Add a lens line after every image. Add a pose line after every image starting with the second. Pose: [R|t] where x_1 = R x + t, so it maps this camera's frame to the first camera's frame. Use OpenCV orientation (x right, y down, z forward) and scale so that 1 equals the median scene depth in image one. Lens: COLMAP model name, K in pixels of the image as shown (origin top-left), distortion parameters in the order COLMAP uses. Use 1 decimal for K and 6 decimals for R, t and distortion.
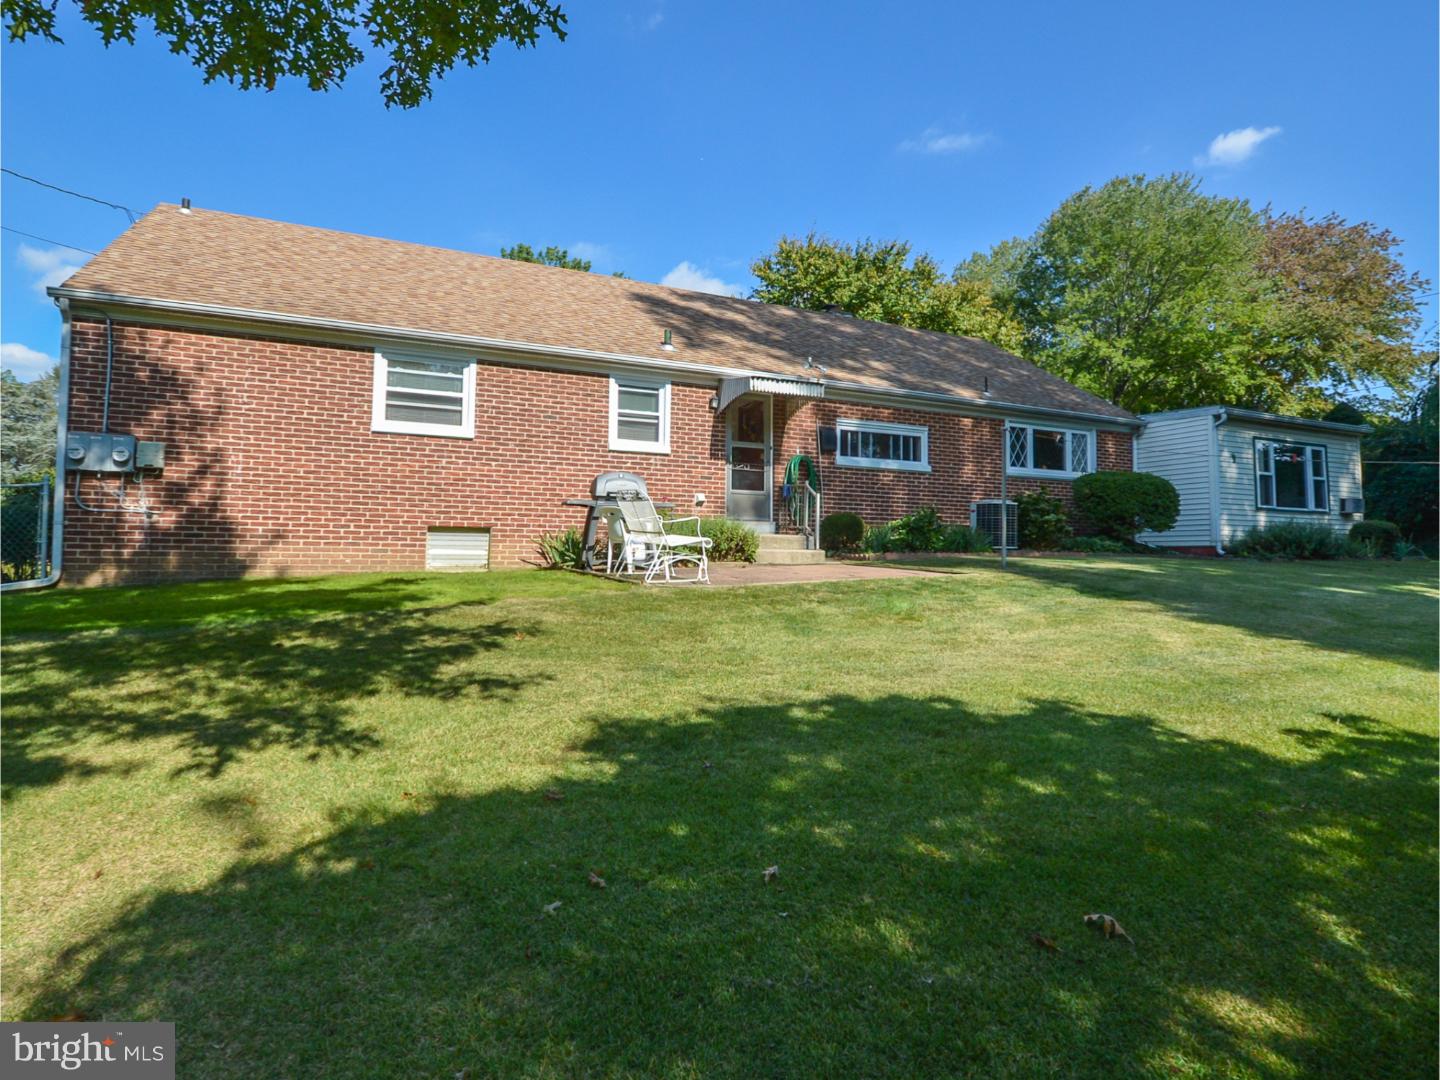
lens RADIAL K [[757.9, 0, 729.2], [0, 757.9, 485.5], [0, 0, 1]] dist [0.001545, -0.000857]
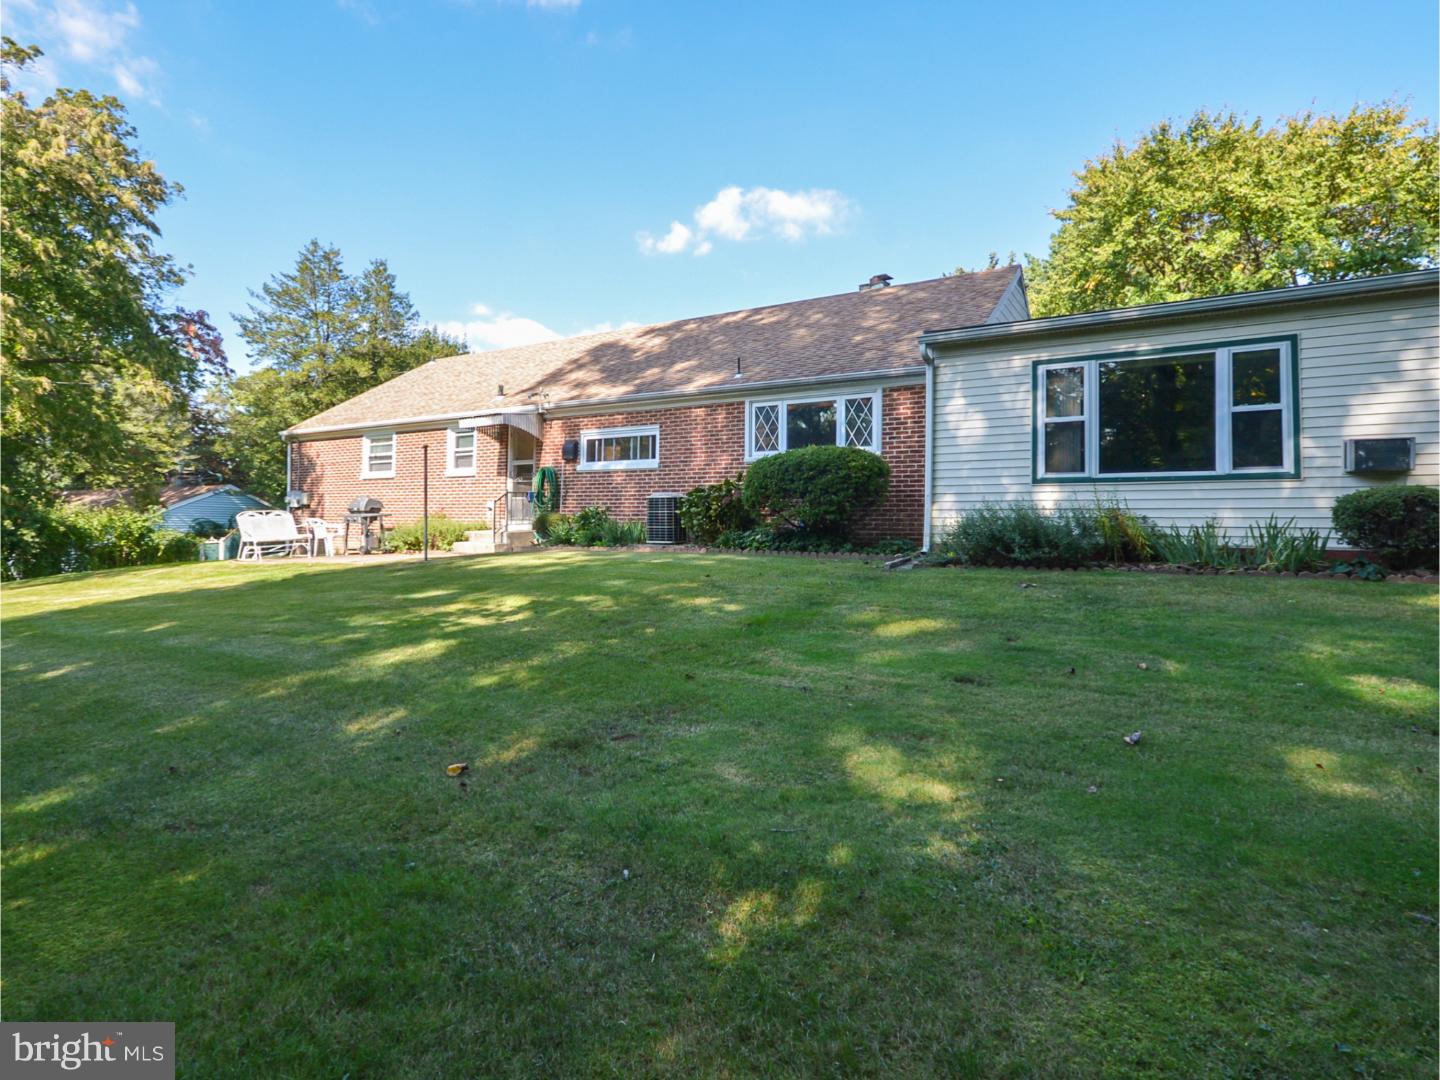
lens RADIAL K [[757.9, 0, 729.2], [0, 757.9, 485.5], [0, 0, 1]] dist [0.001545, -0.000857]
pose [[0.553255, -0.056581, -0.831088, 1.195848], [0.062997, 0.997675, -0.025986, 0.039220], [0.830627, -0.037979, 0.555533, 0.518393]]
